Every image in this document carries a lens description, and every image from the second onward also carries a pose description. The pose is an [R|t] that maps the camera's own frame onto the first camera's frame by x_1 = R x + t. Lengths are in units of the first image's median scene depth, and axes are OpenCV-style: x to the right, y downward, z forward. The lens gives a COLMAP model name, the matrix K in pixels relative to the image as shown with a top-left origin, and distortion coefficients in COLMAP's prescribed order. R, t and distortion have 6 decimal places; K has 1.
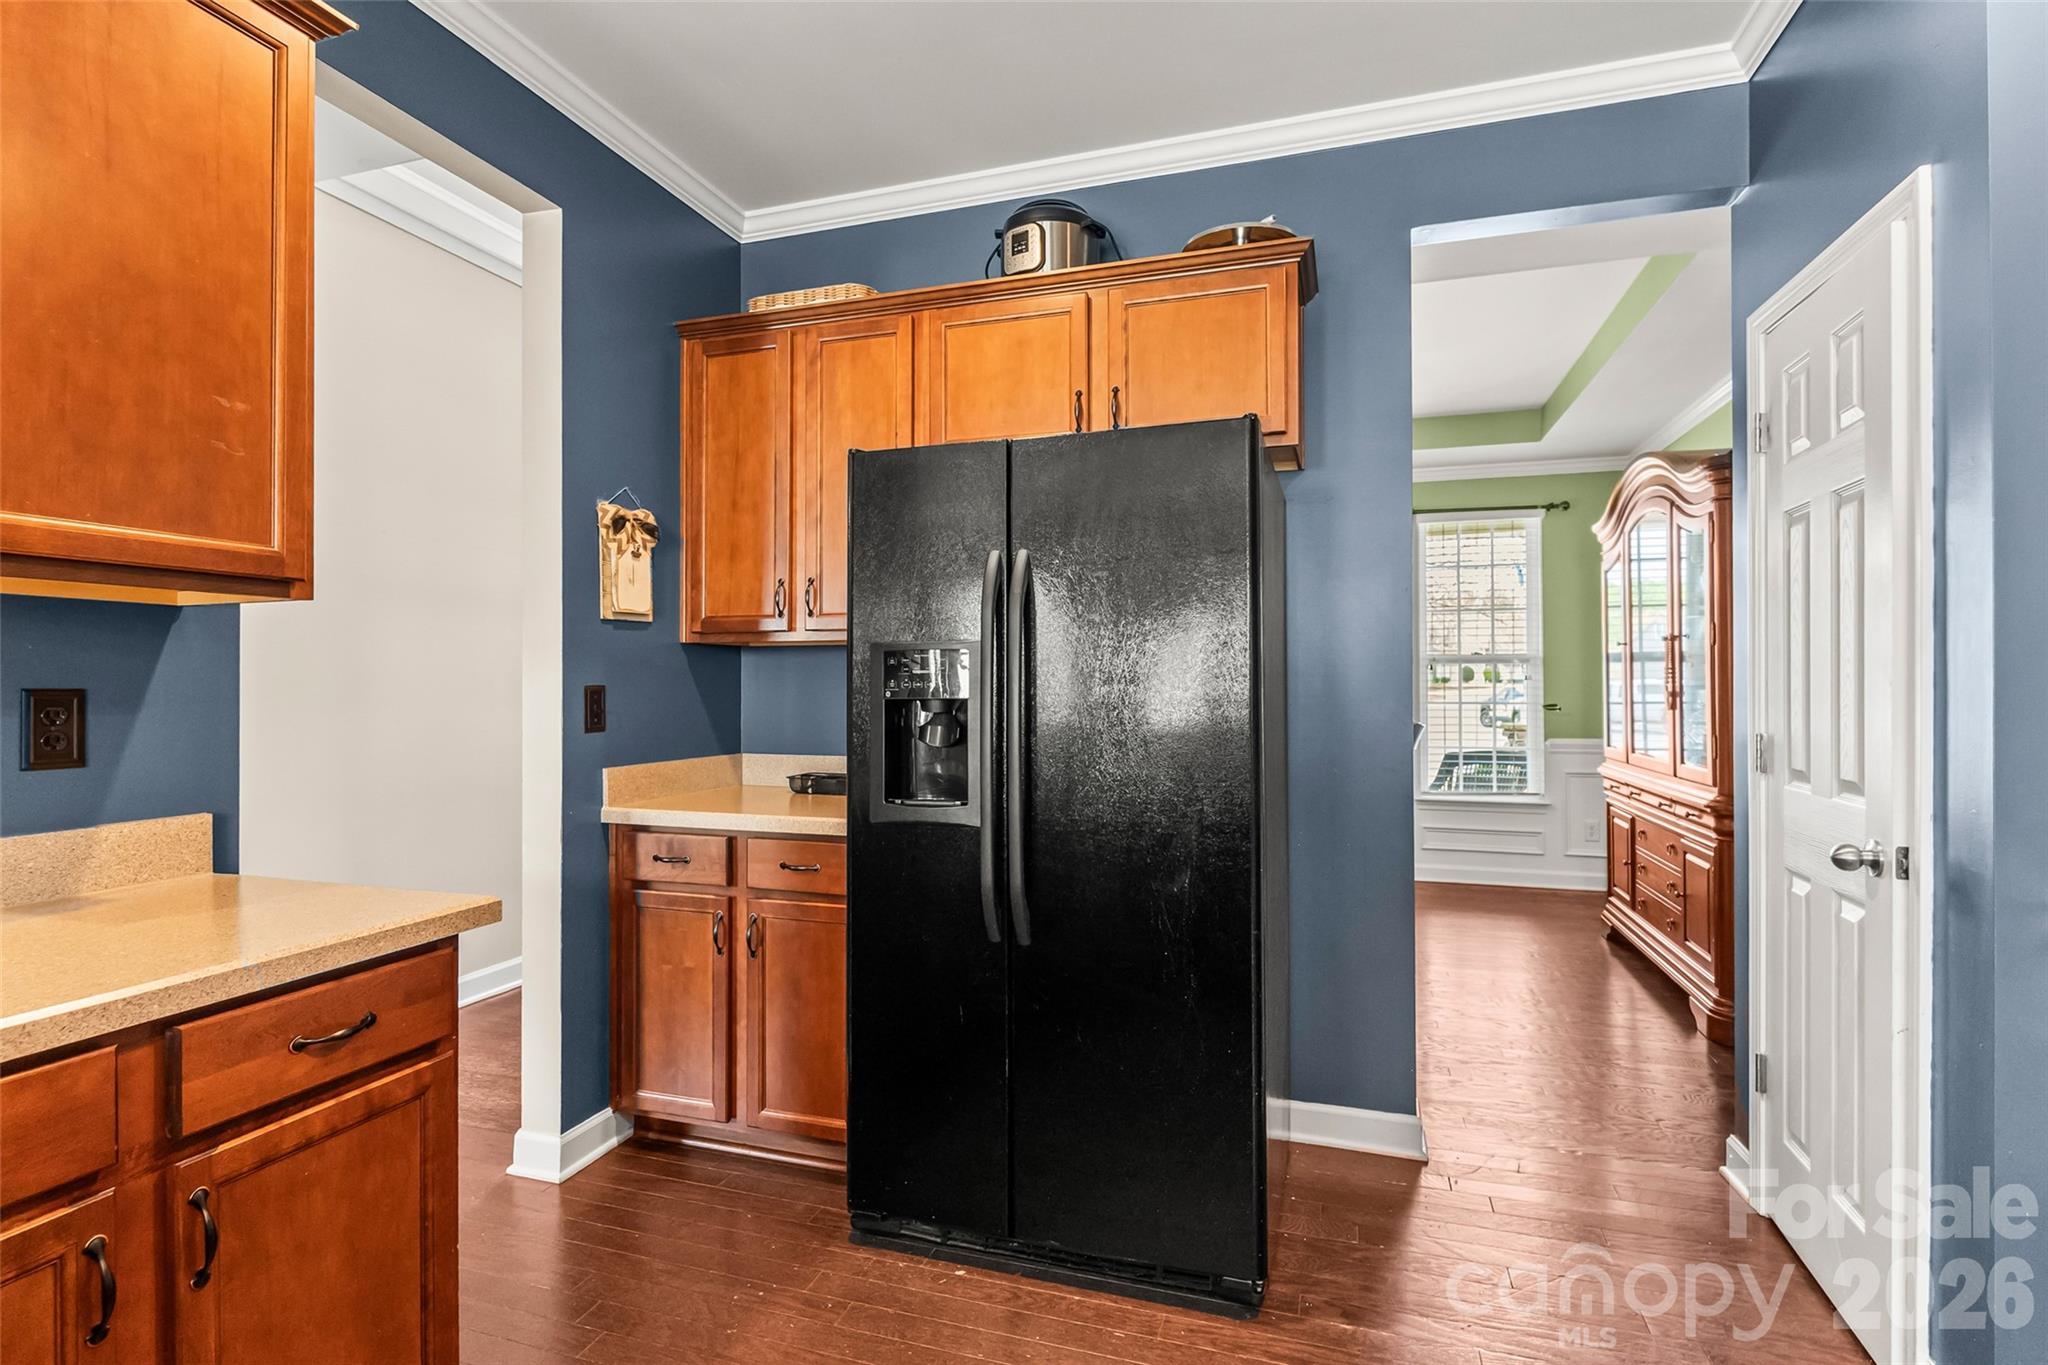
lens RADIAL K [[969.9, 0, 1024.0], [0, 969.9, 682.5], [0, 0, 1]] dist [0.000124, -0.000005]
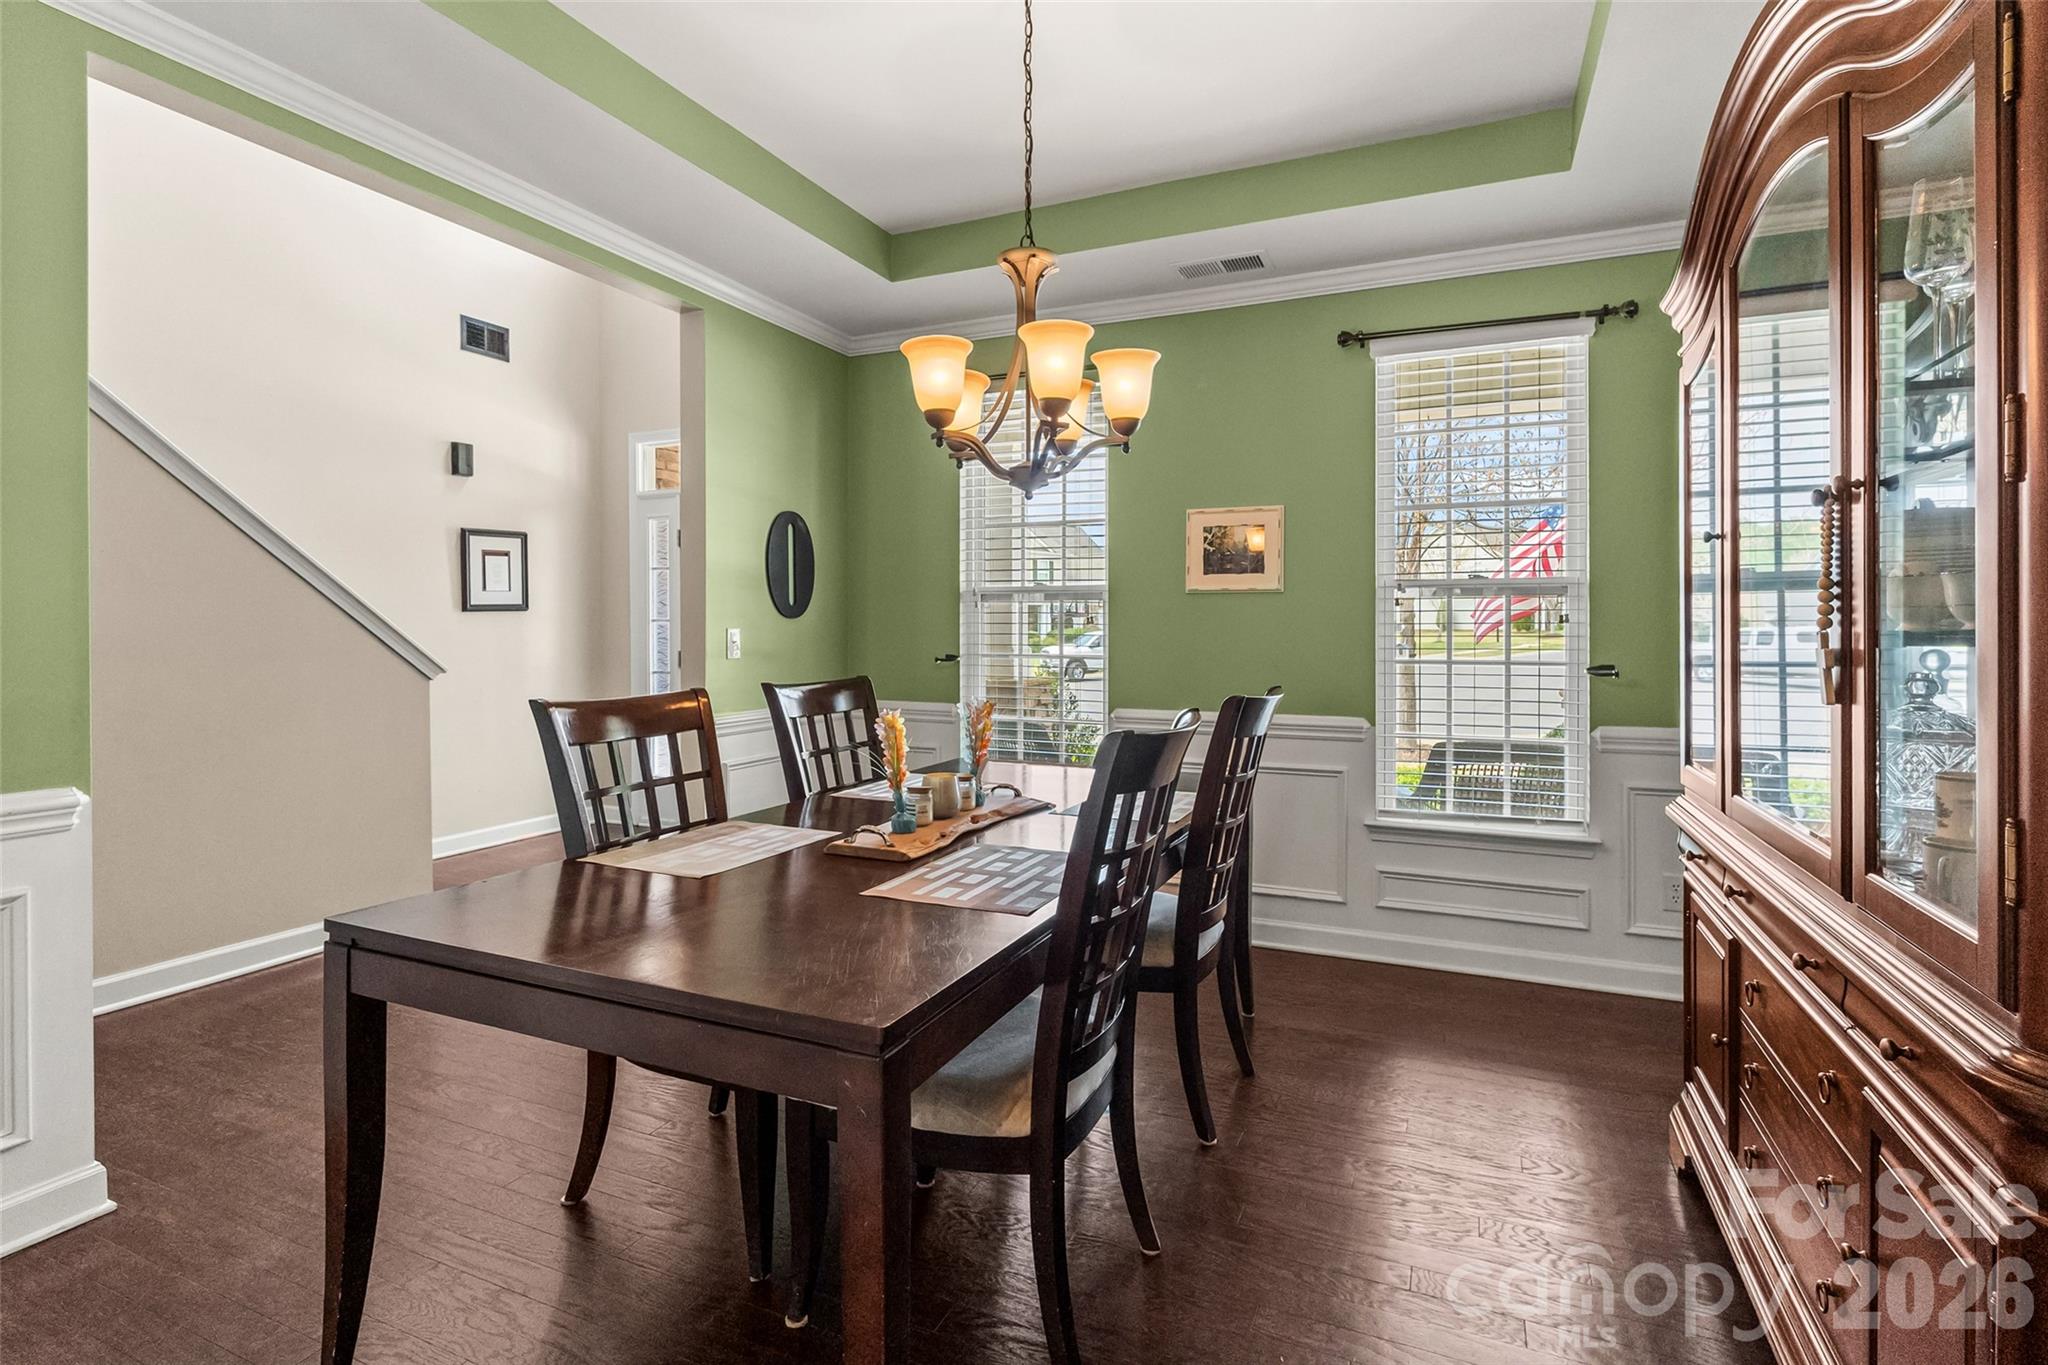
lens RADIAL K [[973.7, 0, 1019.0], [0, 973.7, 645.9], [0, 0, 1]] dist [-0.020929, 0.000064]
pose [[0.993984, -0.000547, -0.109521, 0.269947], [0.002399, 0.999856, 0.016774, 0.000659], [0.109496, -0.016935, 0.993843, 0.409482]]
